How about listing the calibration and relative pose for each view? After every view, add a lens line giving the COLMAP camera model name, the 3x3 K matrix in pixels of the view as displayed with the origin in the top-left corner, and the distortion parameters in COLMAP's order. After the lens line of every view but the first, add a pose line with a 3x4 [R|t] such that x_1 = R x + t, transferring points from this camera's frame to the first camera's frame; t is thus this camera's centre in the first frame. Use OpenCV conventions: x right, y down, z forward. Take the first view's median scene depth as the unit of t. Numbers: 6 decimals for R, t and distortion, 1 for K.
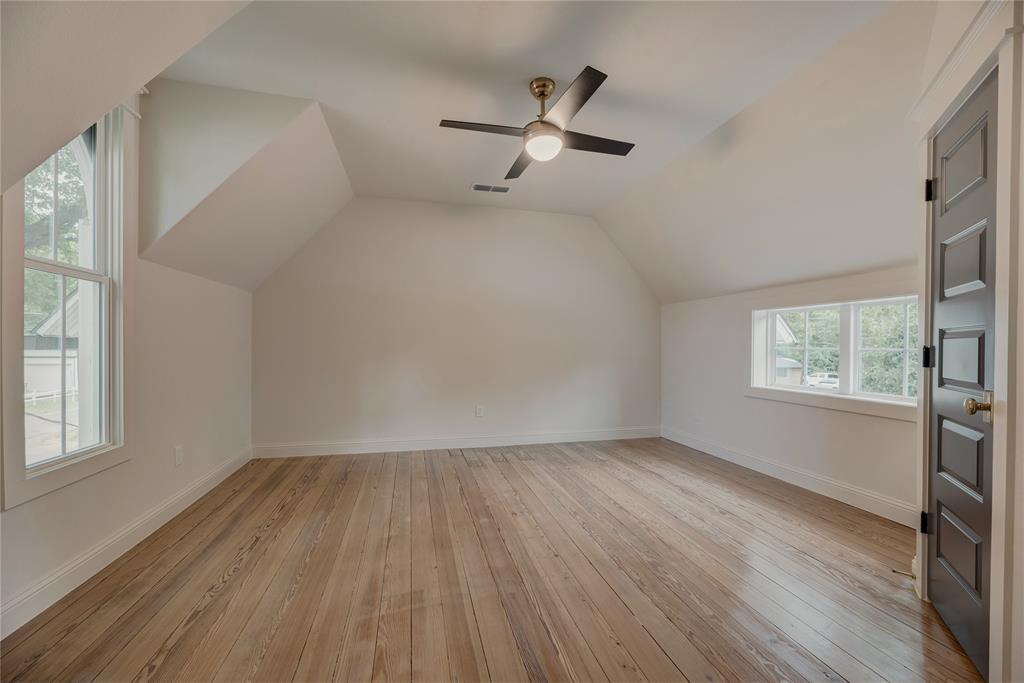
lens RADIAL K [[414.2, 0, 513.7], [0, 414.2, 347.5], [0, 0, 1]] dist [-0.001264, 0.000029]
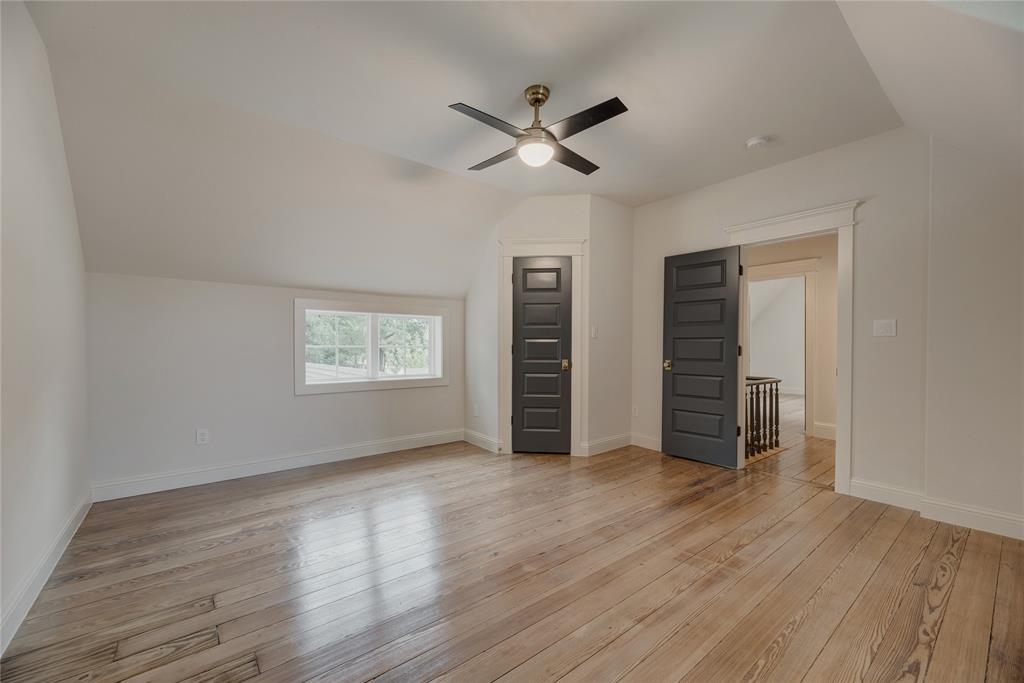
lens RADIAL K [[414.2, 0, 513.7], [0, 414.2, 347.5], [0, 0, 1]] dist [-0.001264, 0.000029]
pose [[-0.425871, -0.013618, 0.904681, -0.883675], [0.001316, 0.999876, 0.015671, -0.015868], [-0.904783, 0.007865, -0.425801, 1.566842]]
